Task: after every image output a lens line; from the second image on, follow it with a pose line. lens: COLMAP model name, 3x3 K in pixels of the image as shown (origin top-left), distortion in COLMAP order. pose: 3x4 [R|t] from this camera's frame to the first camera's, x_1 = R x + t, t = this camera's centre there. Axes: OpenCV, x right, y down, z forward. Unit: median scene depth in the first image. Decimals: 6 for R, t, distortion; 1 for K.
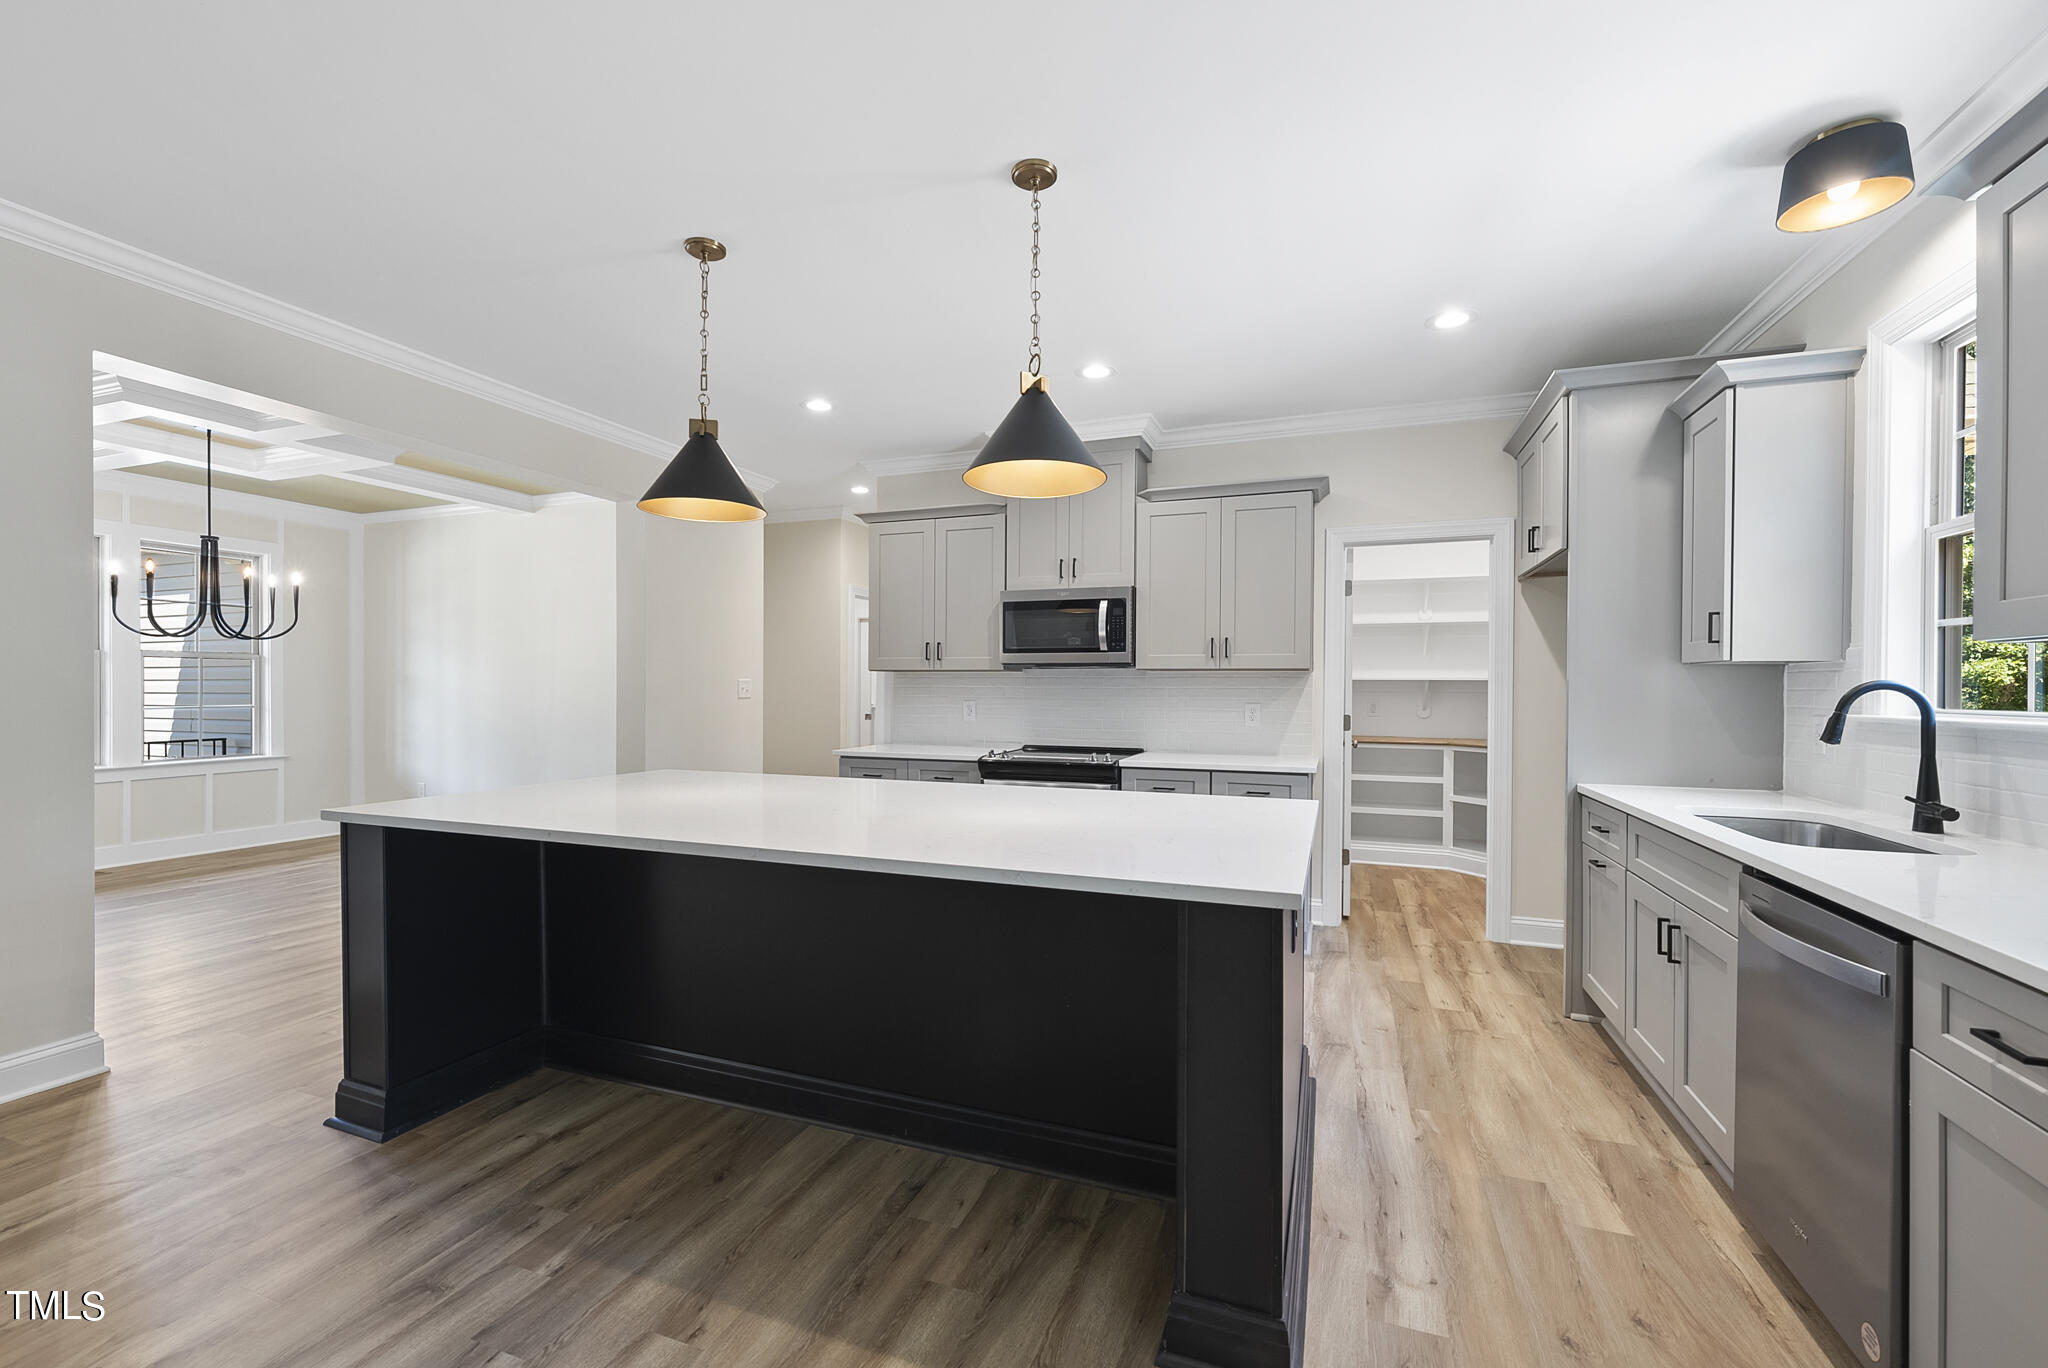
lens RADIAL K [[838.5, 0, 1007.6], [0, 838.5, 687.3], [0, 0, 1]] dist [-0.000370, 0.000122]
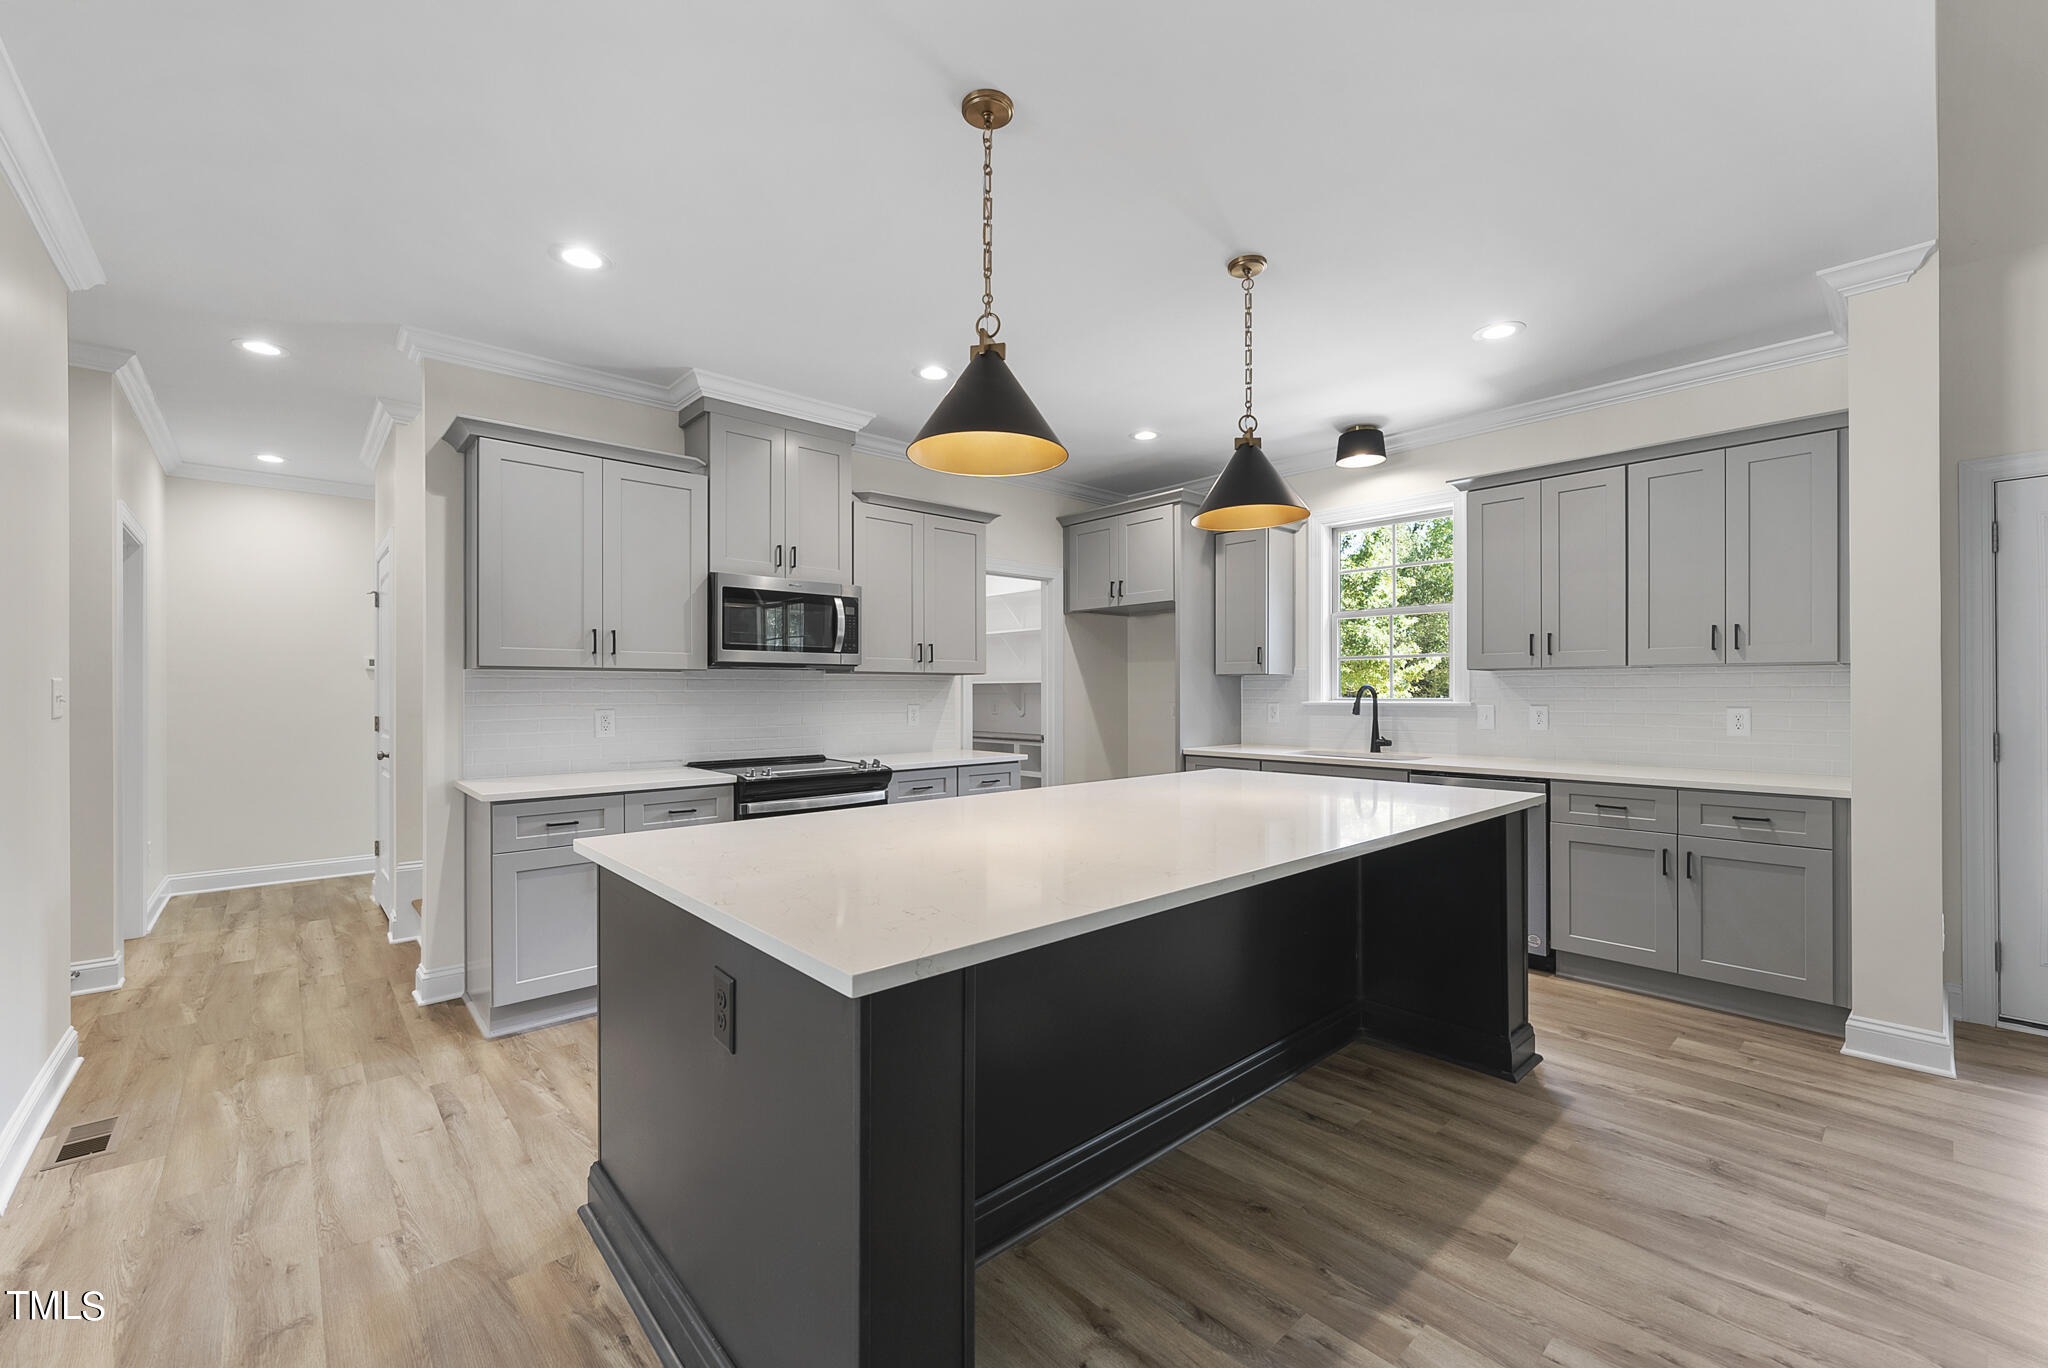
lens RADIAL K [[838.5, 0, 1023.1], [0, 838.5, 688.8], [0, 0, 1]] dist [-0.000370, 0.000122]
pose [[0.452528, -0.002254, 0.891747, -1.018707], [0.005336, 0.999986, -0.000179, -0.001195], [-0.891734, 0.004839, 0.452534, 0.631038]]
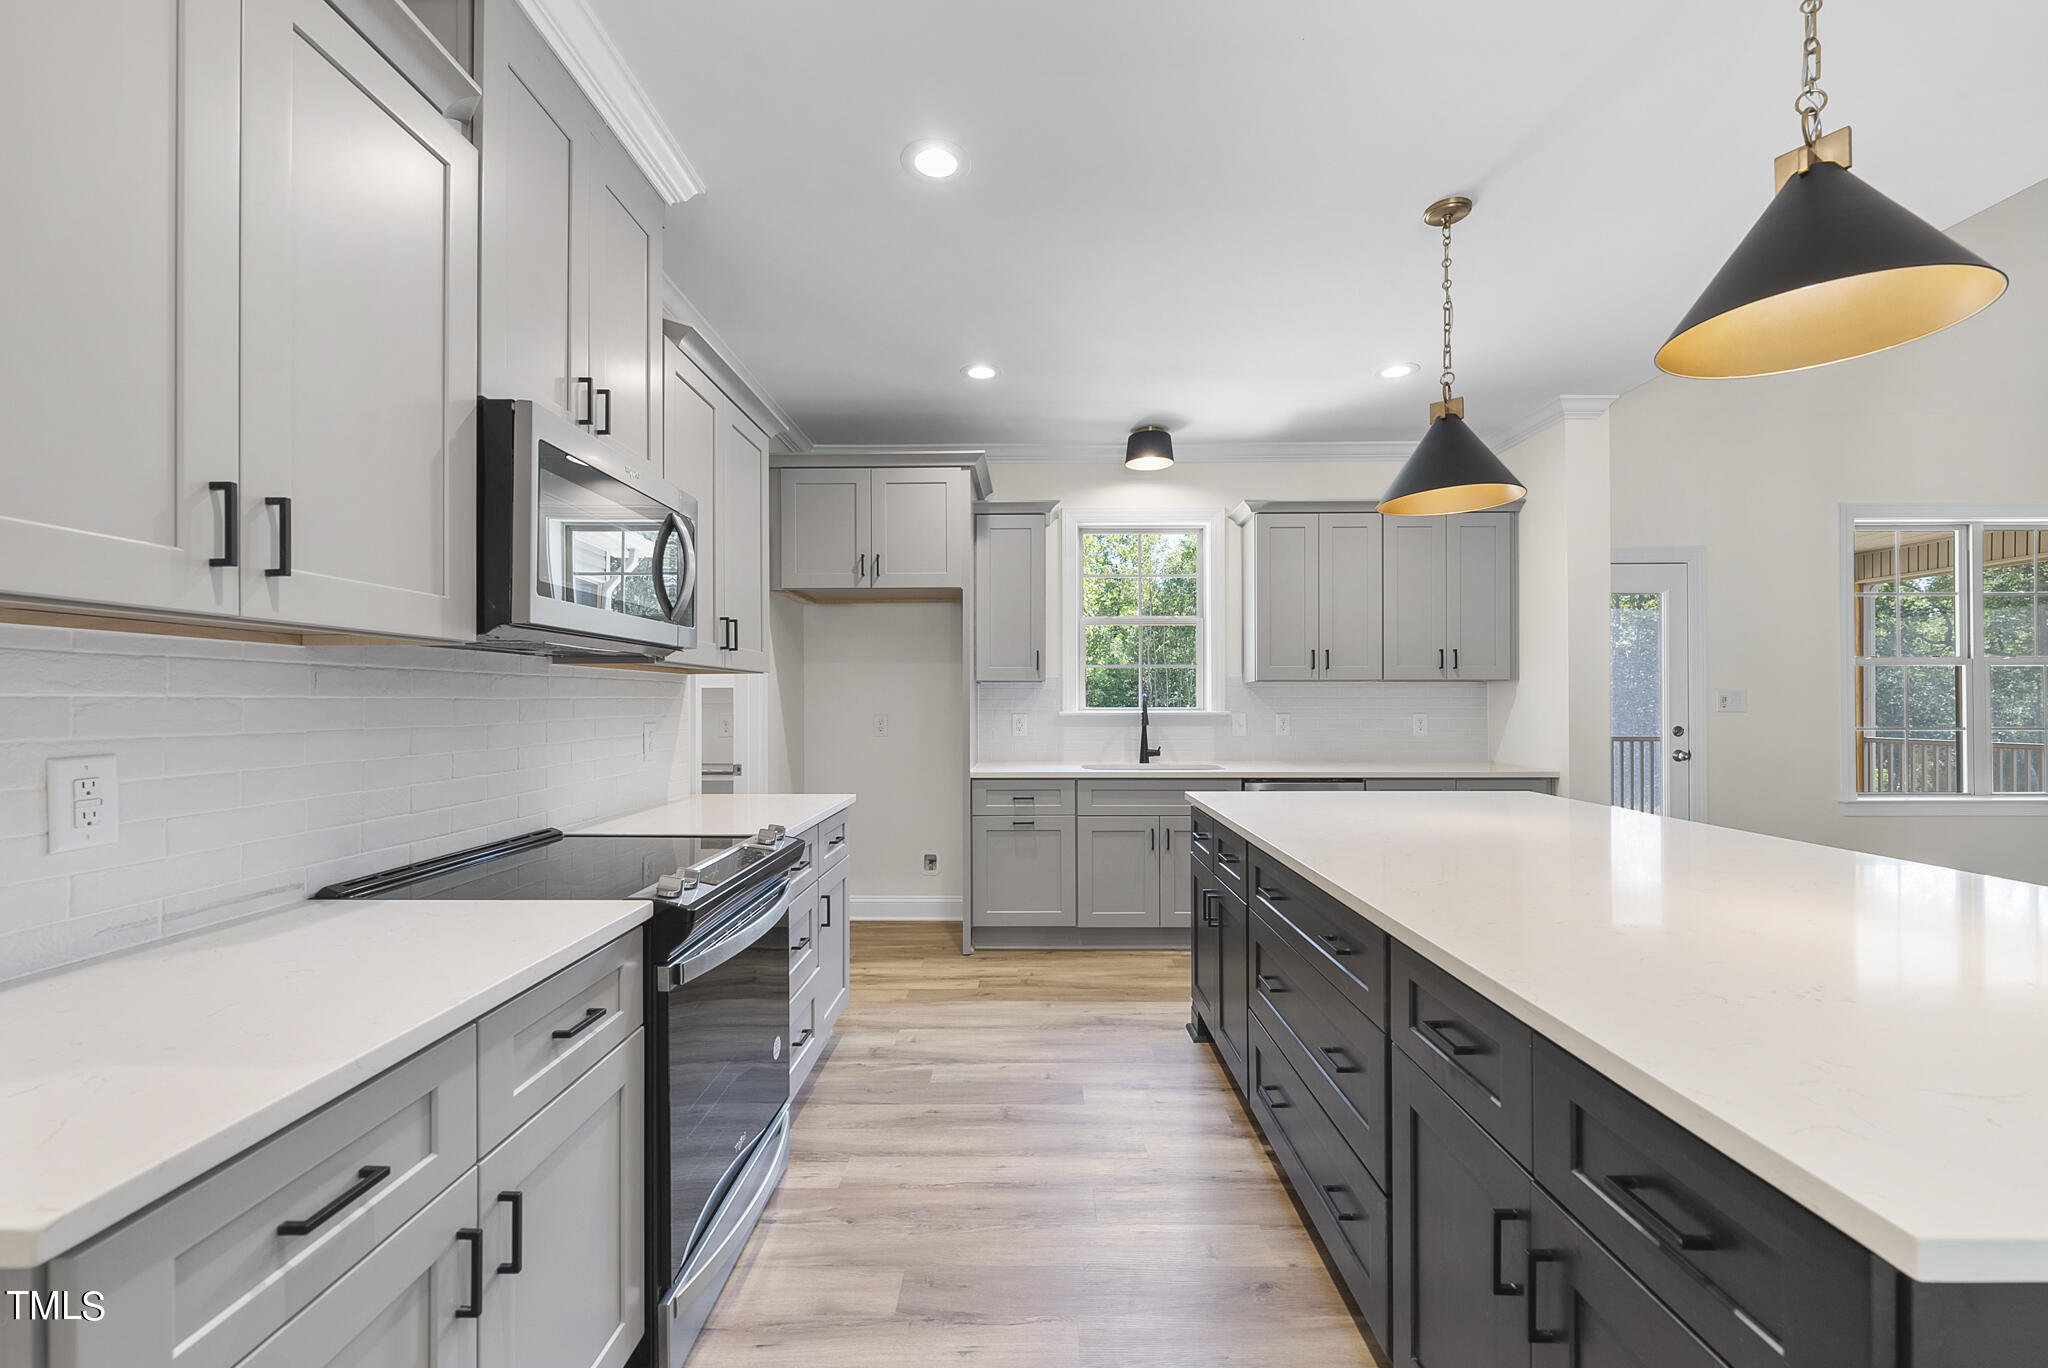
lens RADIAL K [[838.5, 0, 1023.0], [0, 838.5, 703.3], [0, 0, 1]] dist [-0.000370, 0.000122]
pose [[-0.361486, -0.006810, 0.932353, -0.642980], [0.000313, 0.999972, 0.007426, -0.000384], [-0.932378, 0.002976, -0.361474, 1.602422]]
